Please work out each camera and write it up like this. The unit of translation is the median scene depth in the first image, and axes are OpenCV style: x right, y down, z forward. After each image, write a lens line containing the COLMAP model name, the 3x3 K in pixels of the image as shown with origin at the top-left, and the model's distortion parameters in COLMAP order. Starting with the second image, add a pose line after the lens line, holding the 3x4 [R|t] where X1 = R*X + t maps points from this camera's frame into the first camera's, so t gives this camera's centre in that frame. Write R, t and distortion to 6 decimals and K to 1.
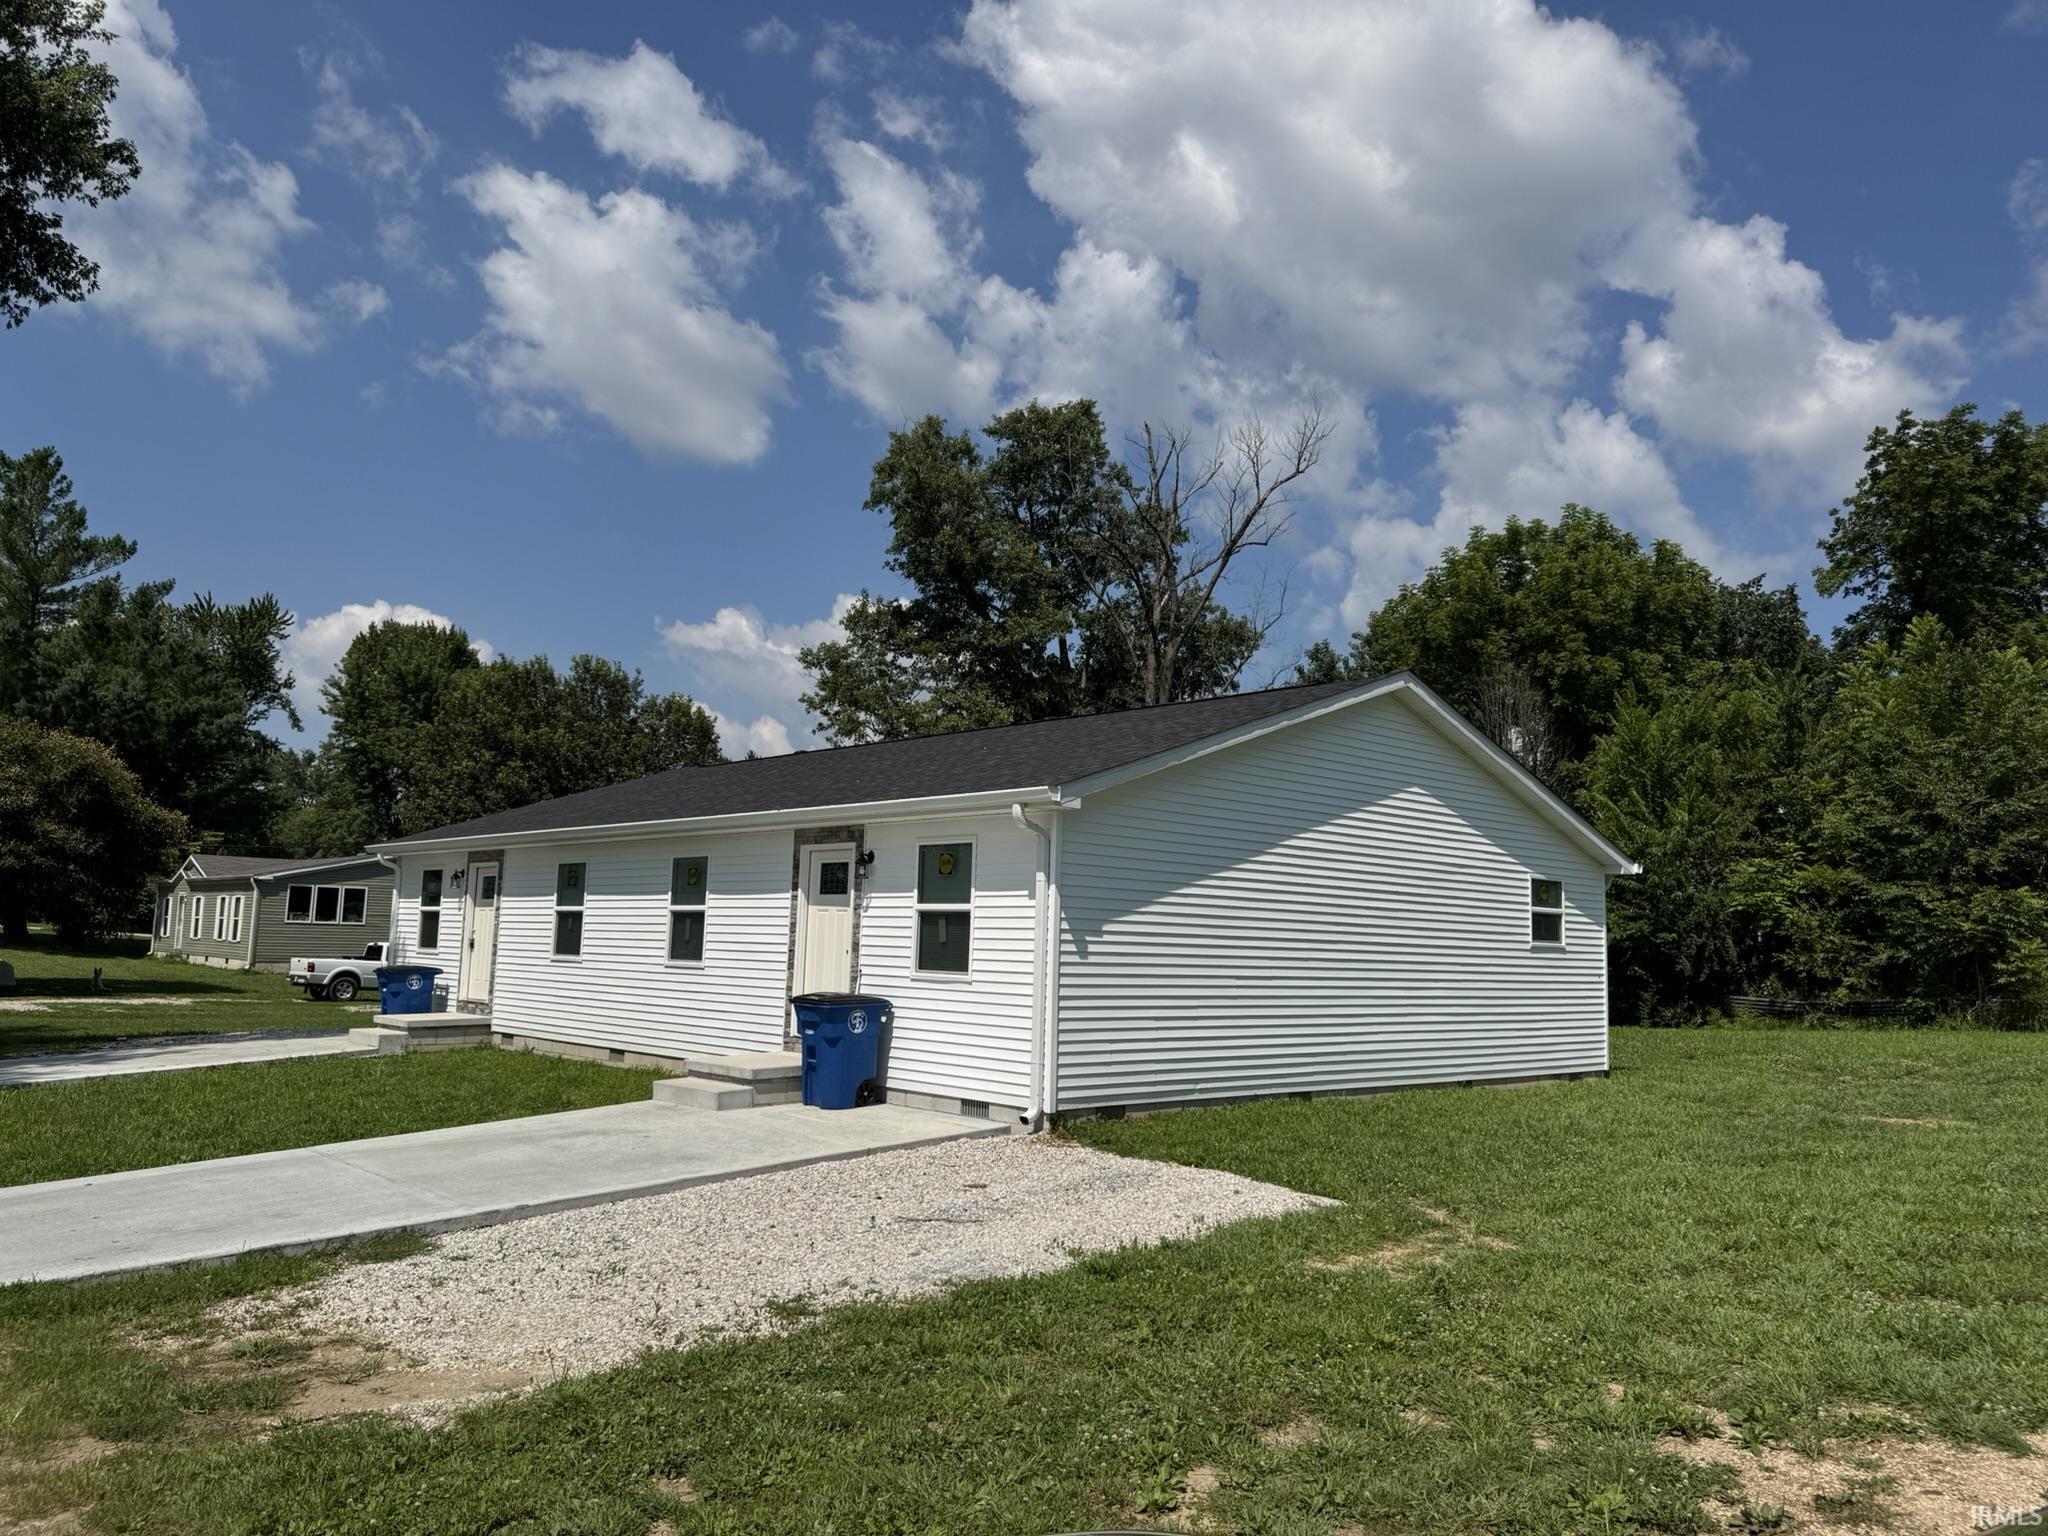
lens RADIAL K [[1414.7, 0, 1007.5], [0, 1414.7, 782.9], [0, 0, 1]] dist [0.064668, -0.049001]
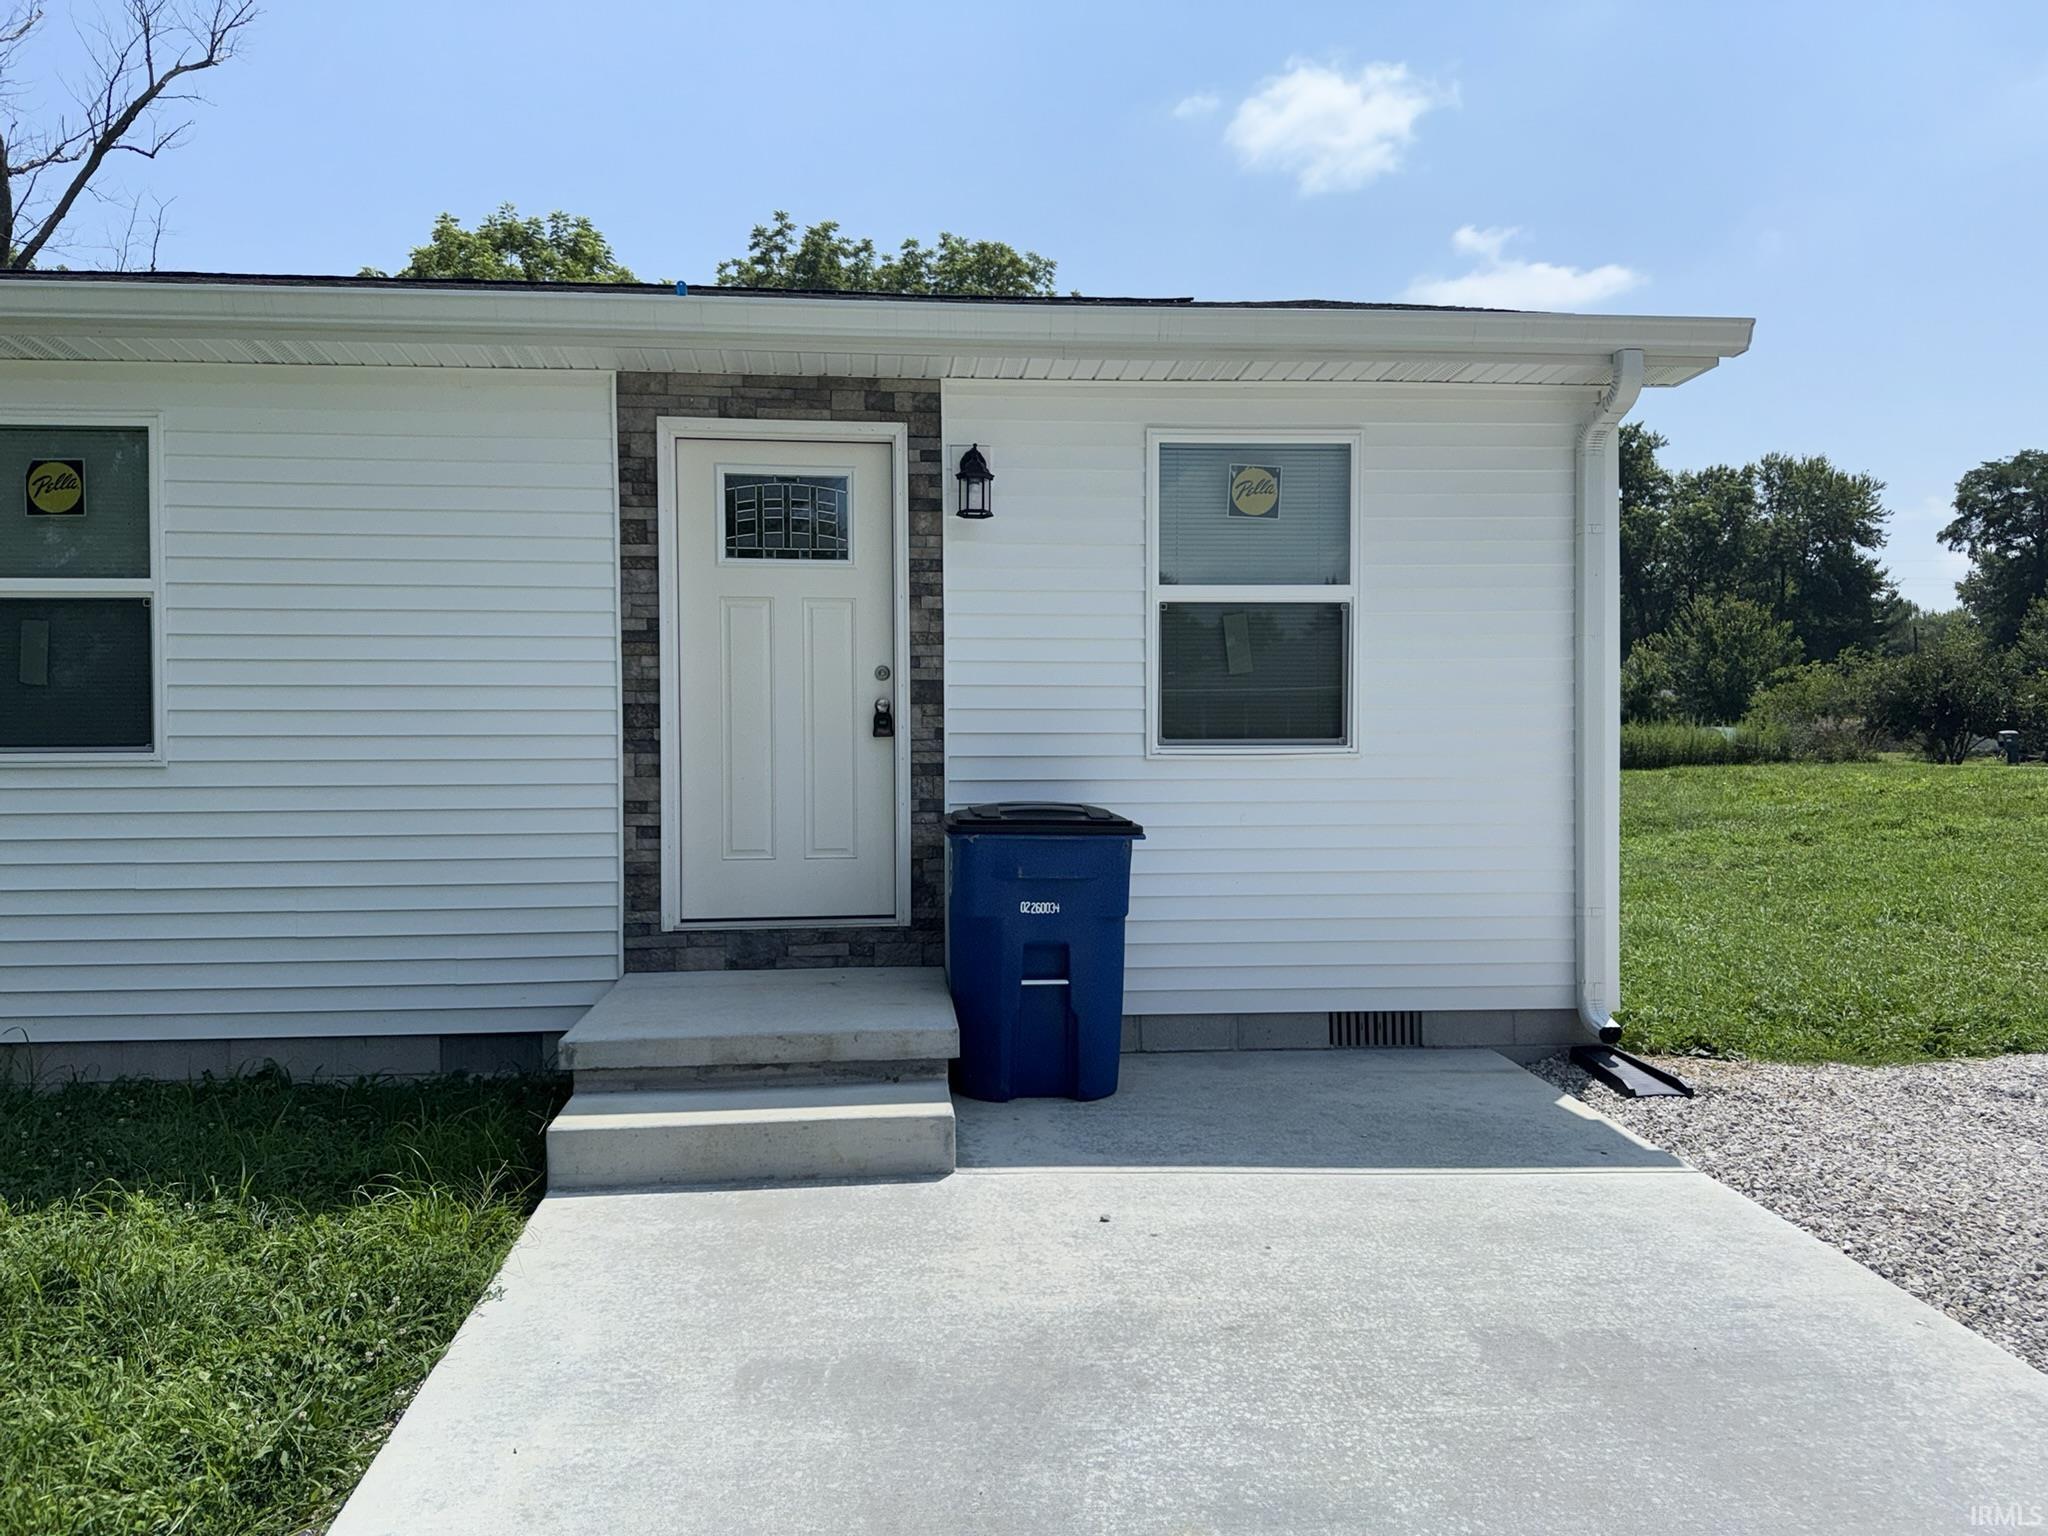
lens RADIAL K [[1414.7, 0, 1016.3], [0, 1414.7, 798.6], [0, 0, 1]] dist [0.064668, -0.049001]
pose [[0.621014, -0.051004, 0.782138, -0.333299], [-0.065311, 0.991043, 0.116483, 0.080781], [-0.781073, -0.123420, 0.612121, 0.601765]]
